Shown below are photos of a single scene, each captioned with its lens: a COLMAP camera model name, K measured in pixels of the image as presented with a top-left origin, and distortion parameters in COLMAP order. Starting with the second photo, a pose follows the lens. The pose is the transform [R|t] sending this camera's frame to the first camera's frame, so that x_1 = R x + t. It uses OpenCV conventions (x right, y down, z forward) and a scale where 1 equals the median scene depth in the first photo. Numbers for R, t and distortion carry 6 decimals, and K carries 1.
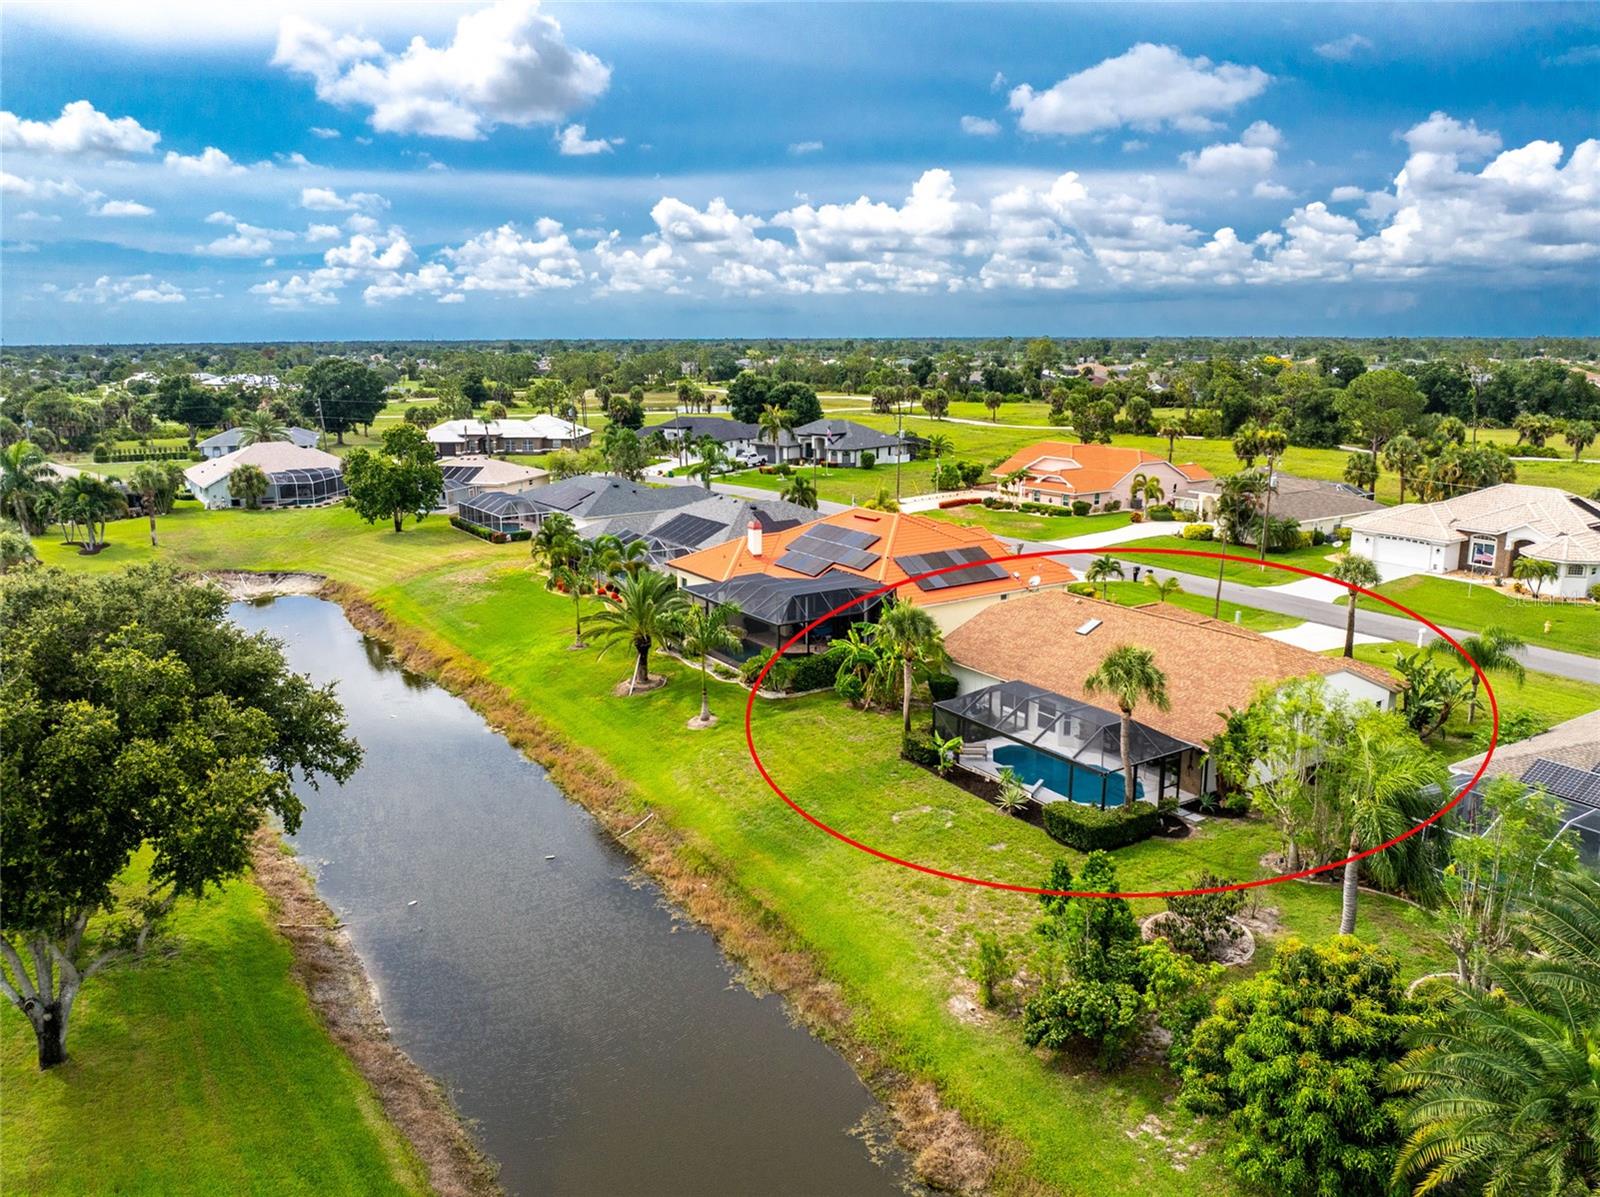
lens RADIAL K [[1137.2, 0, 800.0], [0, 1137.2, 598.5], [0, 0, 1]] dist [-0.025978, -0.023435]
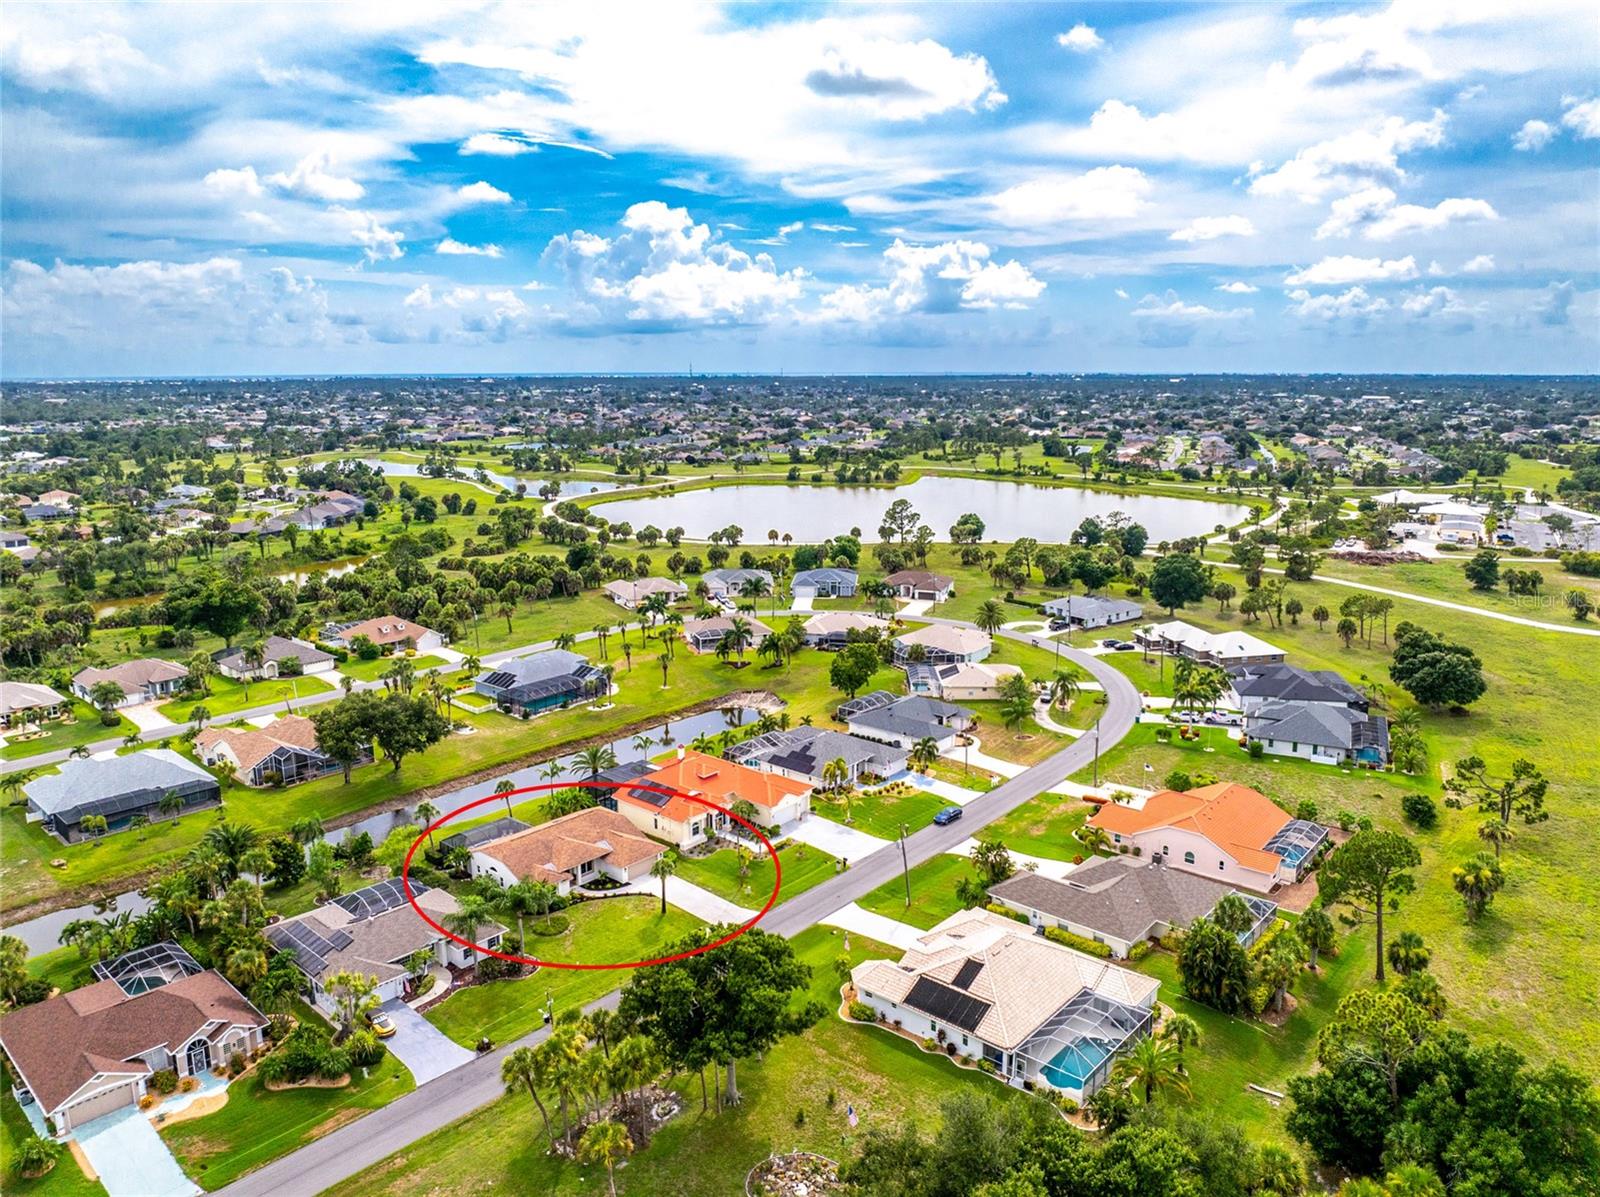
lens RADIAL K [[1119.4, 0, 800.0], [0, 1119.4, 598.5], [0, 0, 1]] dist [-0.022124, -0.025223]
pose [[0.266705, 0.195398, -0.943763, 1.295931], [-0.212220, 0.967104, 0.140257, -0.447213], [0.940123, 0.162878, 0.299399, 0.336705]]
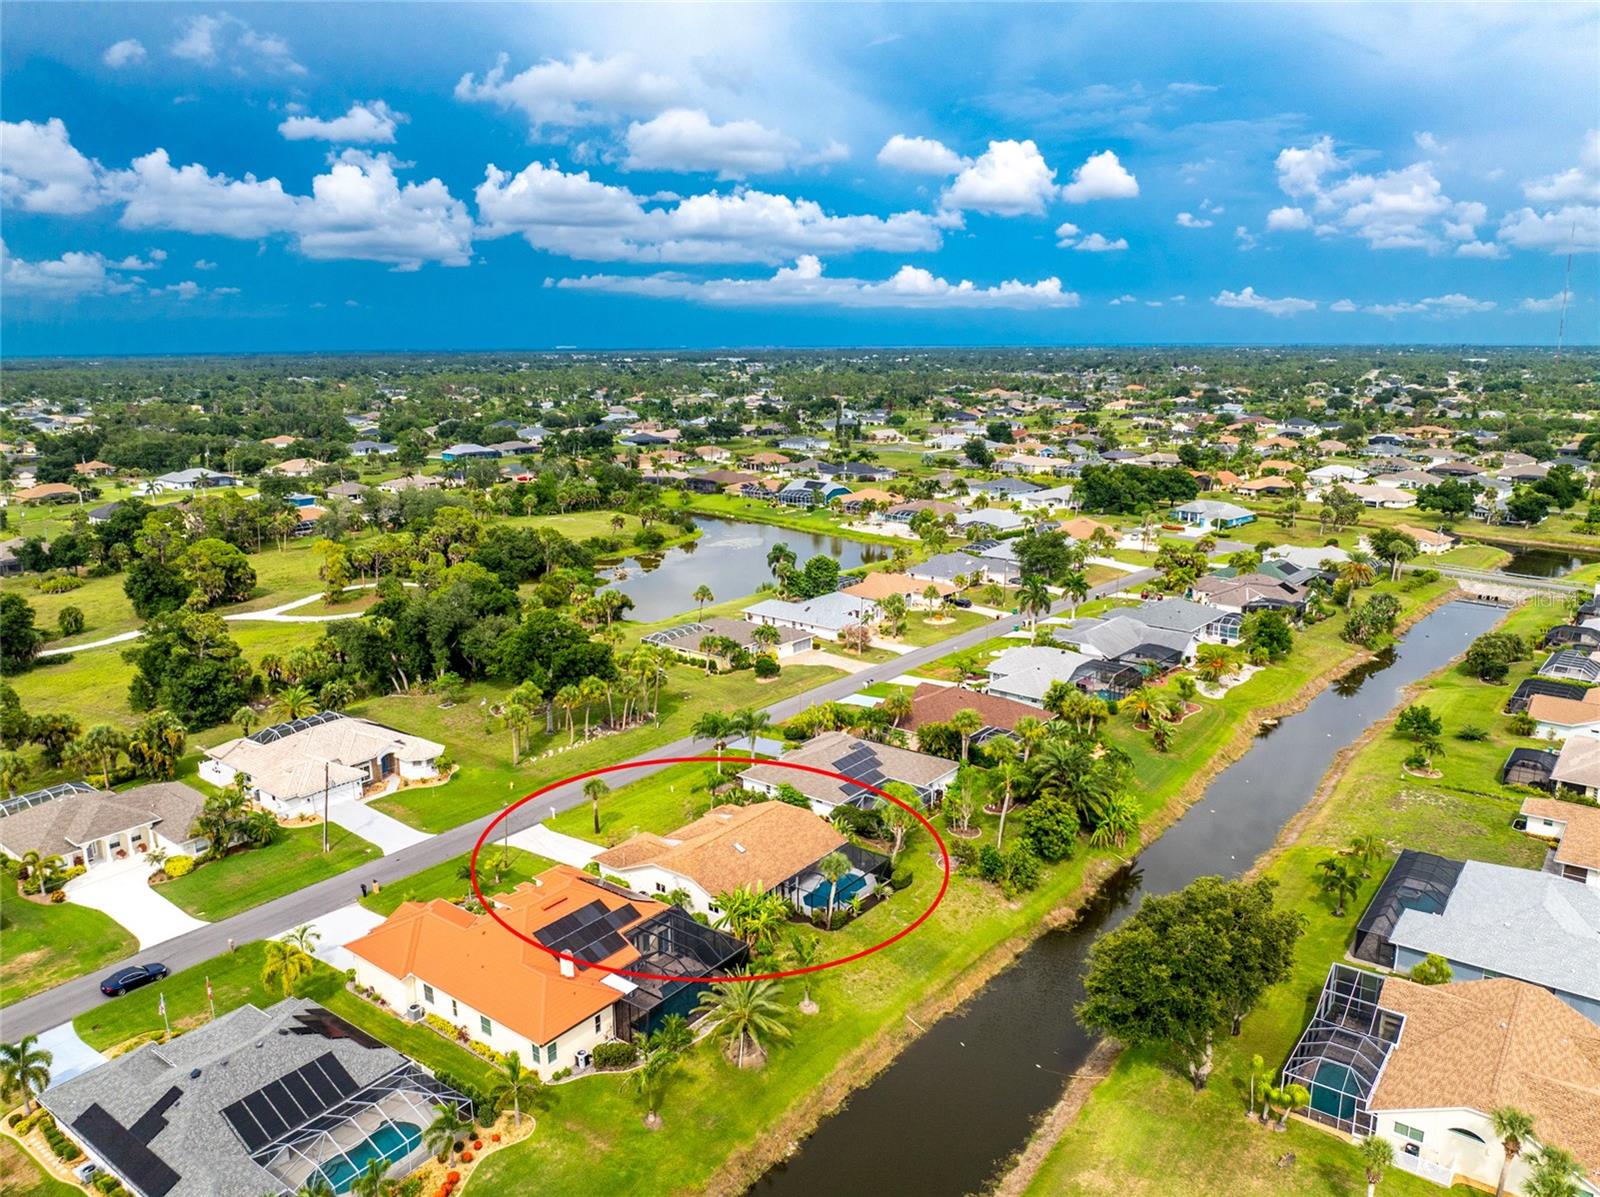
lens RADIAL K [[1140.3, 0, 800.0], [0, 1140.3, 598.5], [0, 0, 1]] dist [-0.042951, 0.009083]
pose [[-0.344951, -0.197402, 0.917628, -0.698449], [0.216749, 0.934458, 0.282502, -0.427183], [-0.913252, 0.296345, -0.279555, 0.645325]]
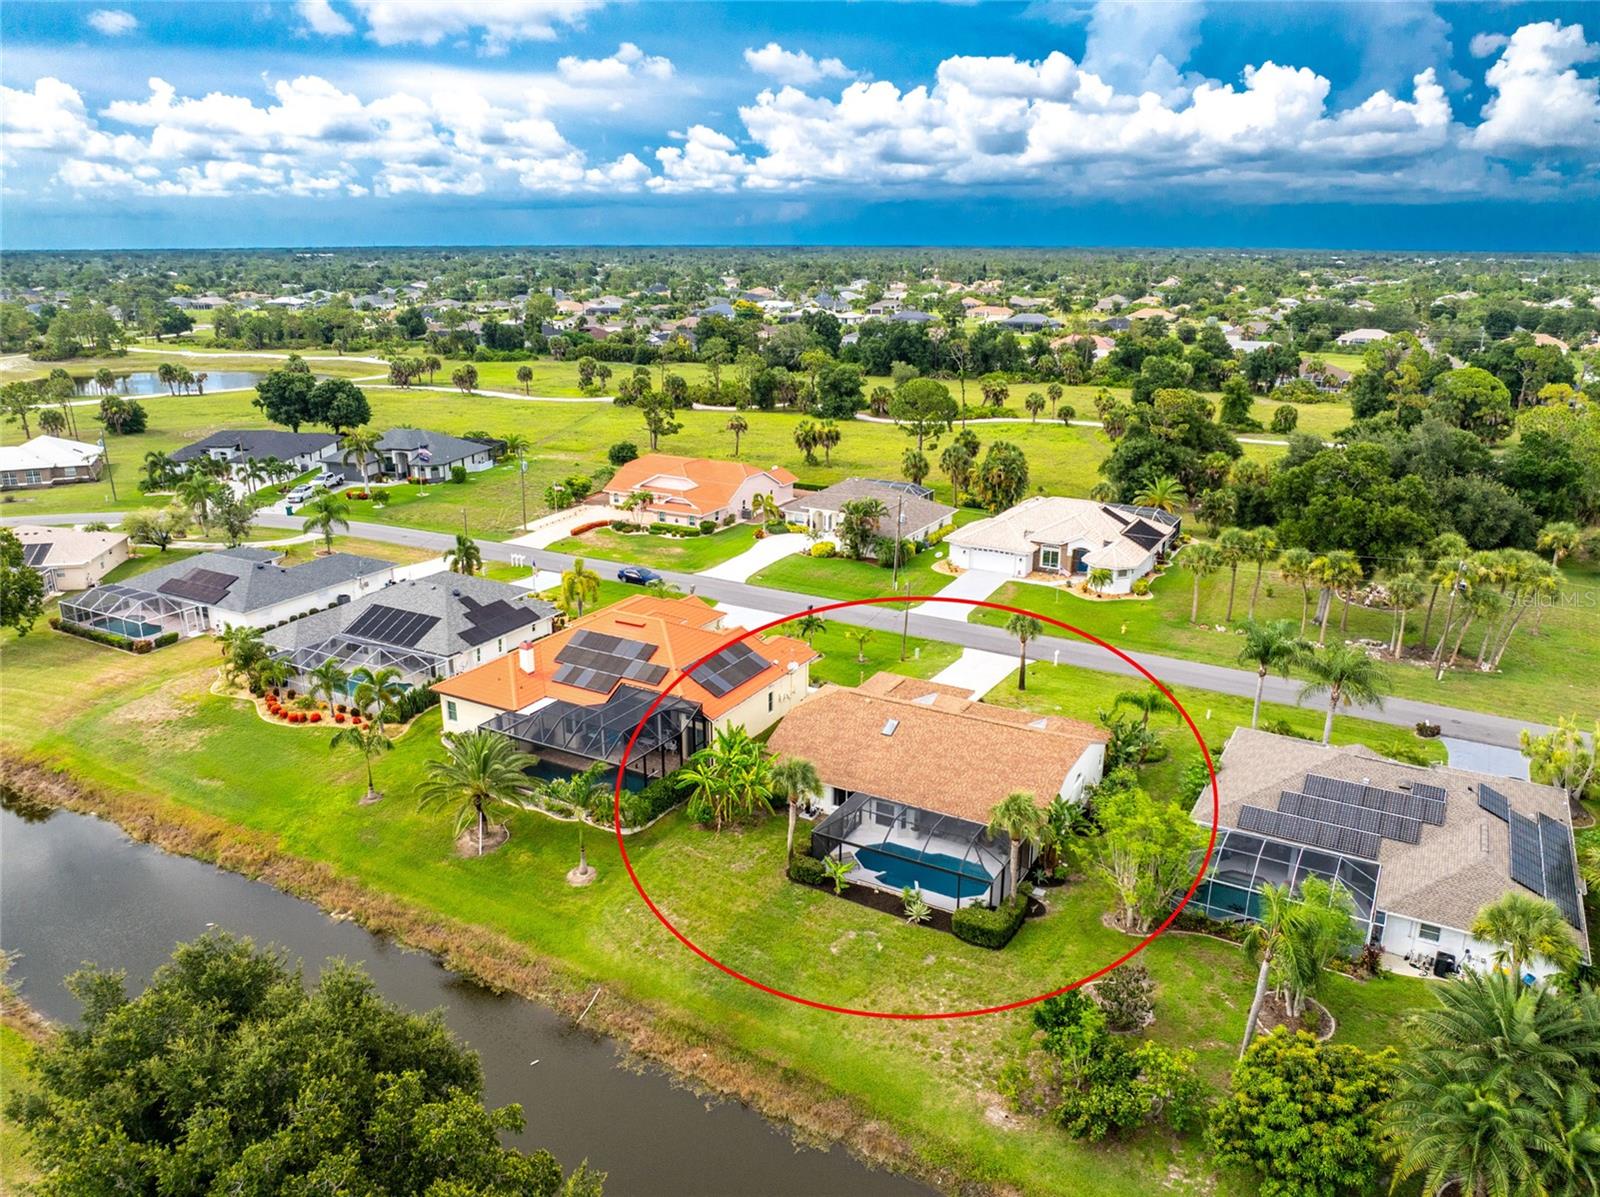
lens RADIAL K [[1119.4, 0, 800.0], [0, 1119.4, 598.5], [0, 0, 1]] dist [-0.022124, -0.025223]
pose [[0.887623, -0.131397, 0.441430, -0.168428], [0.095361, 0.990103, 0.102966, -0.120367], [-0.450591, -0.049299, 0.891368, -0.009467]]
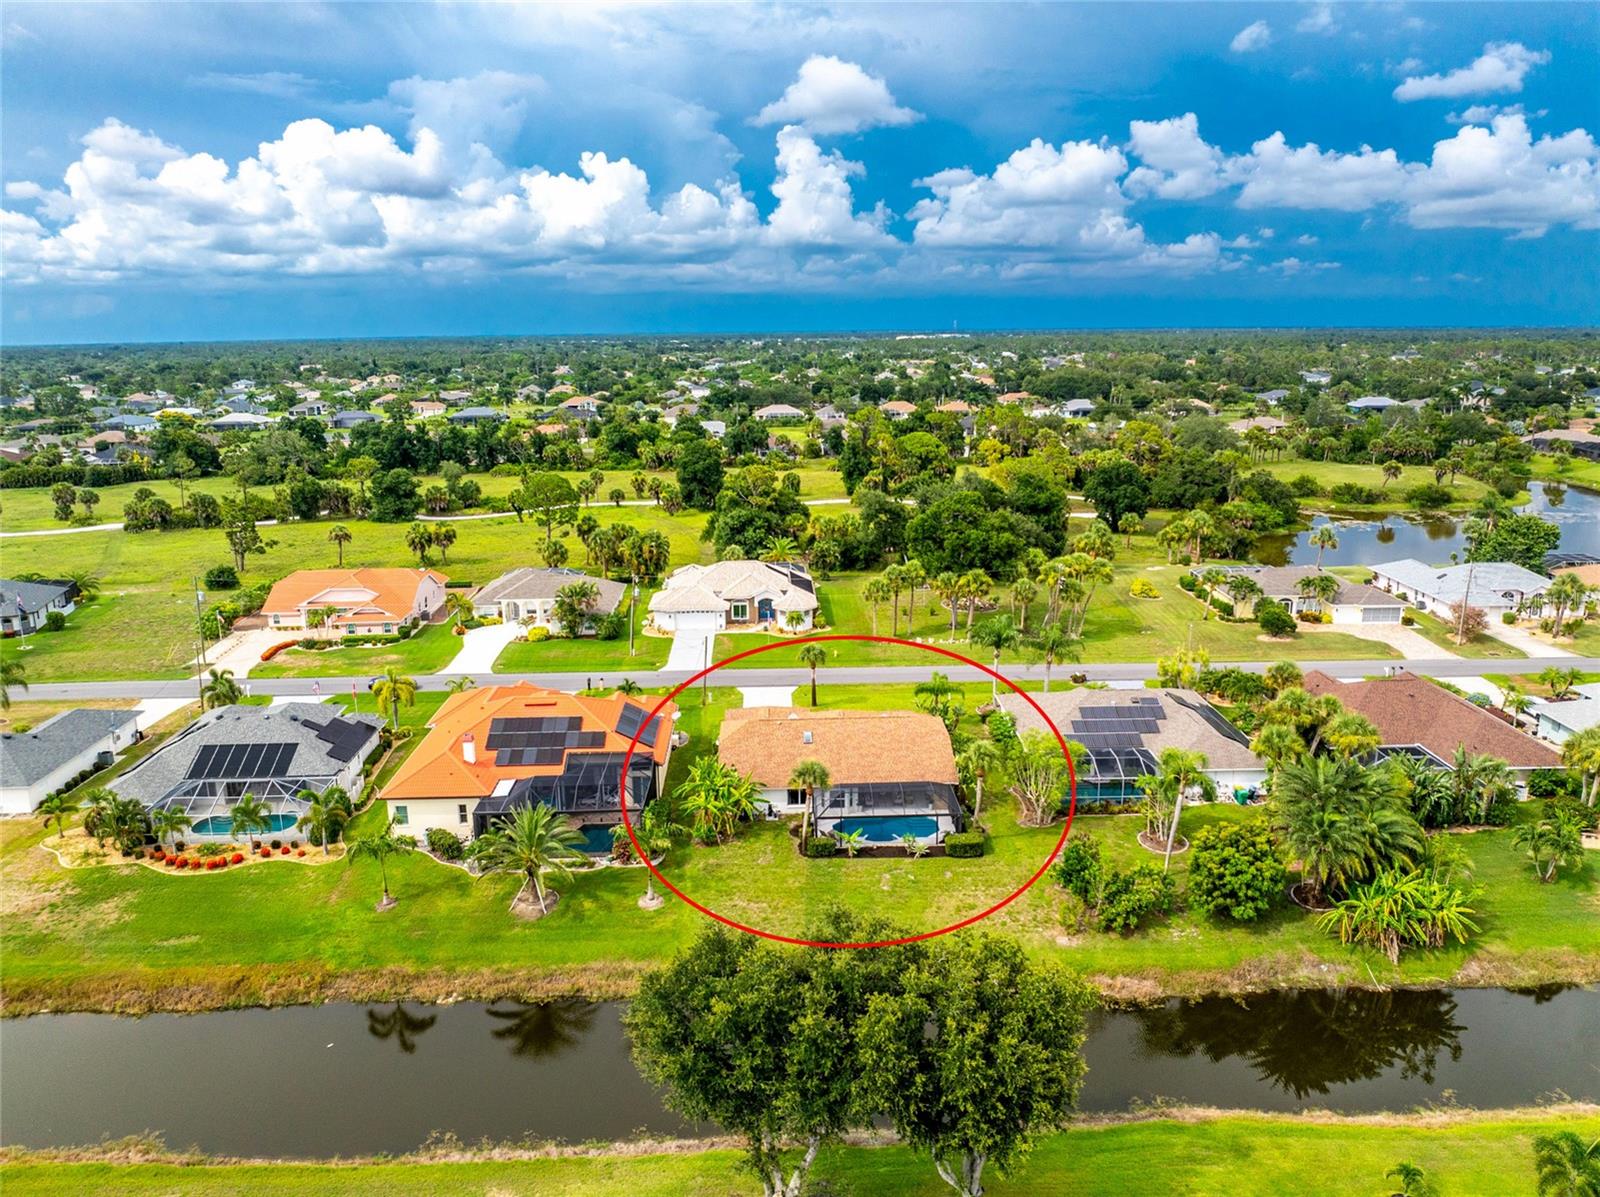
lens RADIAL K [[1120.0, 0, 800.0], [0, 1120.0, 598.5], [0, 0, 1]] dist [-0.027587, 0.004249]
pose [[0.518045, -0.198418, 0.832021, -0.488136], [0.198523, 0.974052, 0.108682, -0.162761], [-0.831996, 0.108873, 0.543993, 0.072838]]
